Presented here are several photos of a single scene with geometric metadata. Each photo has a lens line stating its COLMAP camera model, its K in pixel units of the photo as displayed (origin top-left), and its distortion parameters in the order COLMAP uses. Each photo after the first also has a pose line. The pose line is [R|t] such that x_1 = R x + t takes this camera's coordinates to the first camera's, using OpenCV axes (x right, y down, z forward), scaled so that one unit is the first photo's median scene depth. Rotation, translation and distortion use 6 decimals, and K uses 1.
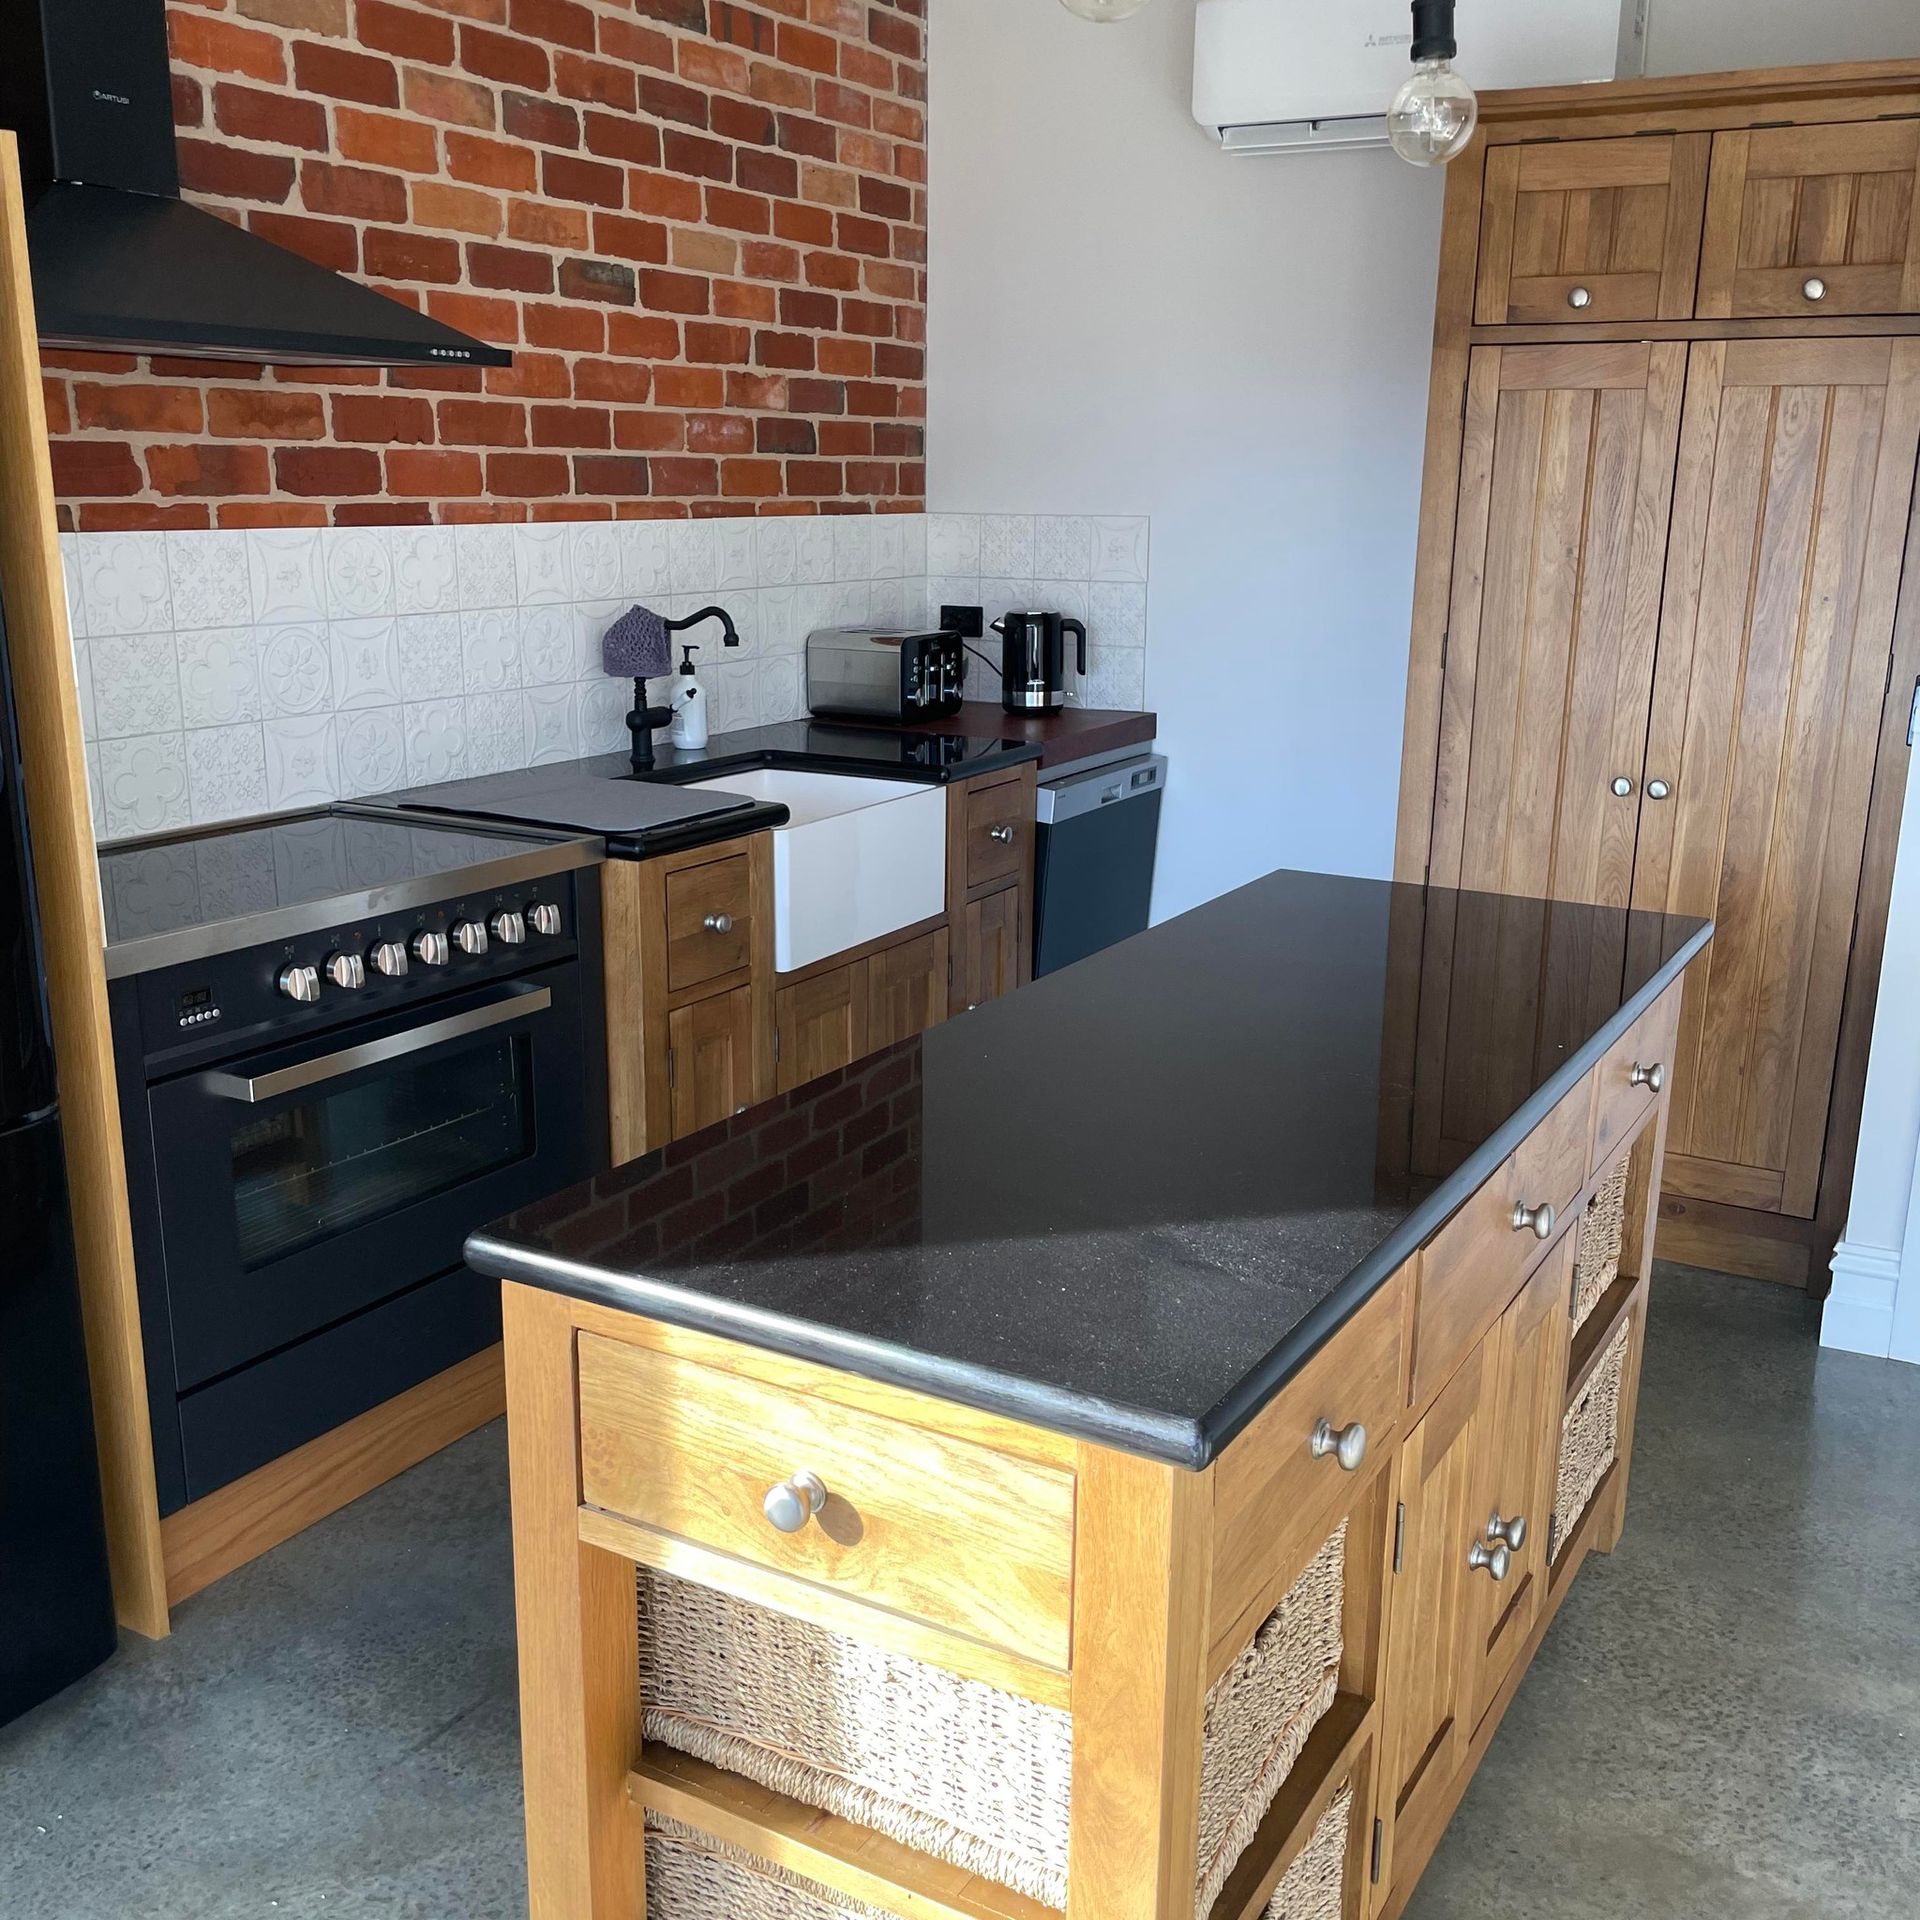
lens RADIAL K [[1983.5, 0, 955.7], [0, 1983.5, 972.8], [0, 0, 1]] dist [0.078175, 0.000000]
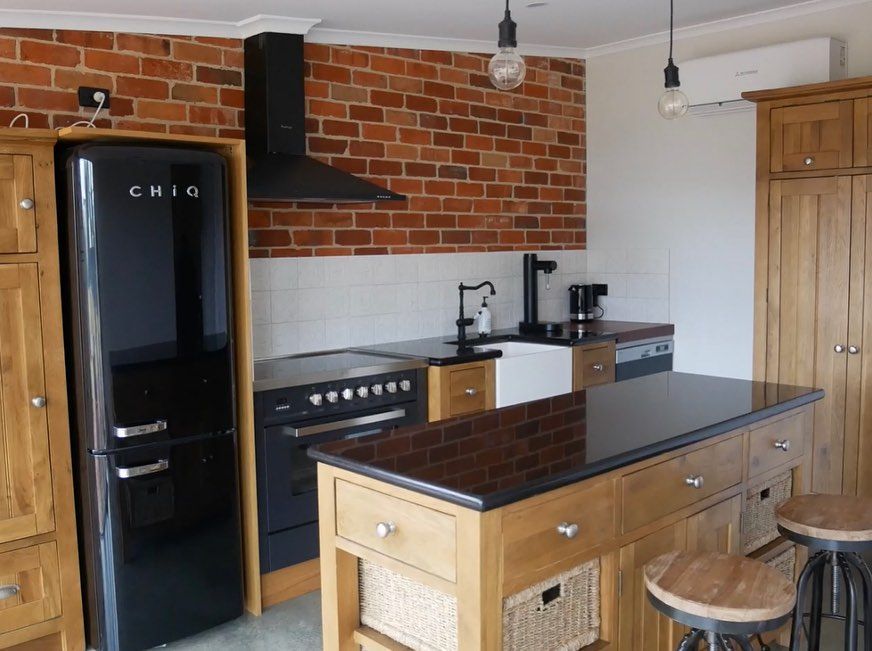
lens RADIAL K [[839.4, 0, 438.6], [0, 839.4, 322.1], [0, 0, 1]] dist [0.011691, 0.000000]
pose [[0.960752, 0.002884, -0.277394, 0.152194], [-0.045955, 0.987785, -0.148895, 0.053697], [0.273576, 0.155799, 0.949149, -0.128386]]
